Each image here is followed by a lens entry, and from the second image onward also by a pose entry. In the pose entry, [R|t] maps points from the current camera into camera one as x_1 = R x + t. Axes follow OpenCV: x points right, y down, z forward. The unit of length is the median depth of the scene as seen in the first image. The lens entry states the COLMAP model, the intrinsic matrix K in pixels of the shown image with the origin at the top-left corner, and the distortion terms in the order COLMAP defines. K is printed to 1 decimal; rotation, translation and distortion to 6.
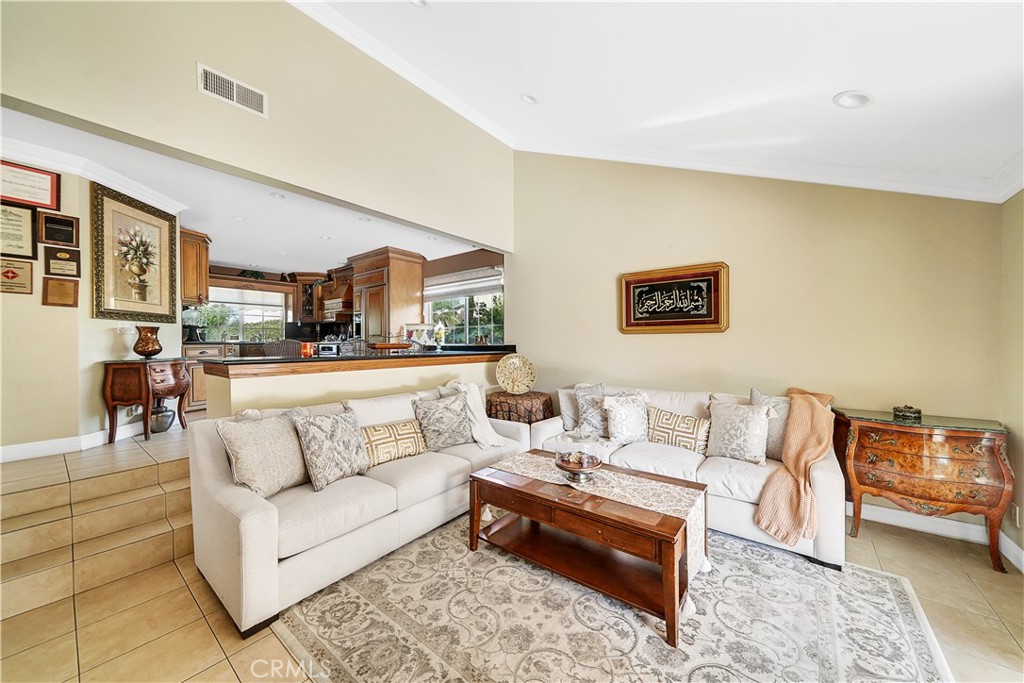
lens RADIAL K [[360.6, 0, 529.3], [0, 360.6, 349.8], [0, 0, 1]] dist [-0.000479, -0.000676]
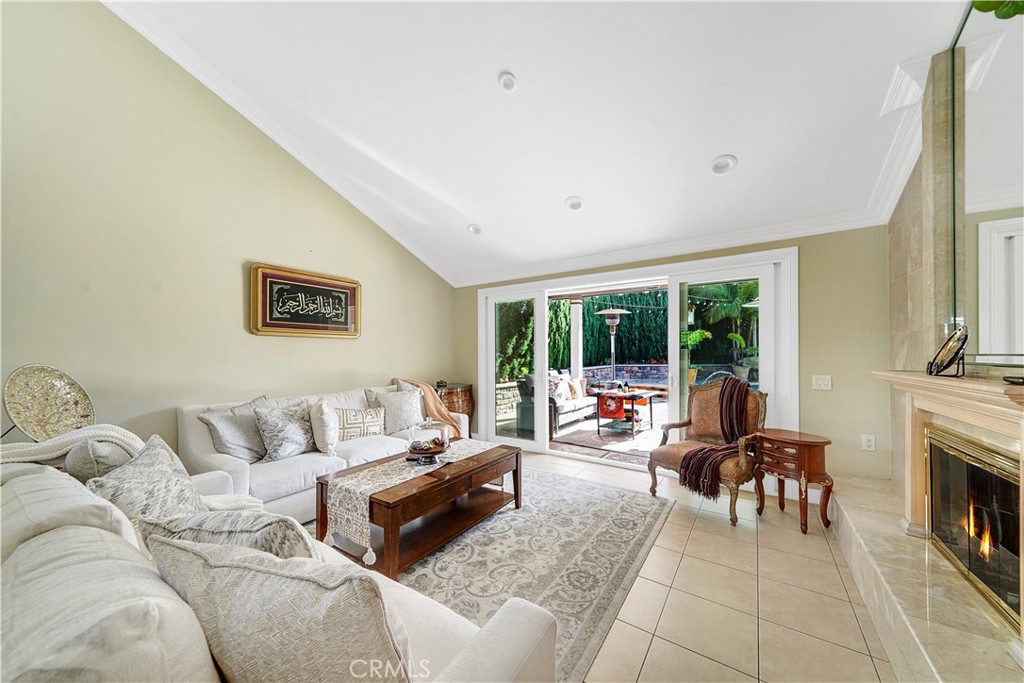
lens RADIAL K [[360.6, 0, 507.1], [0, 360.6, 347.6], [0, 0, 1]] dist [-0.000479, -0.000676]
pose [[-0.053214, 0.015691, 0.998460, -0.687647], [0.015432, 0.999770, -0.014889, 0.008421], [-0.998464, 0.014616, -0.053444, 0.537502]]
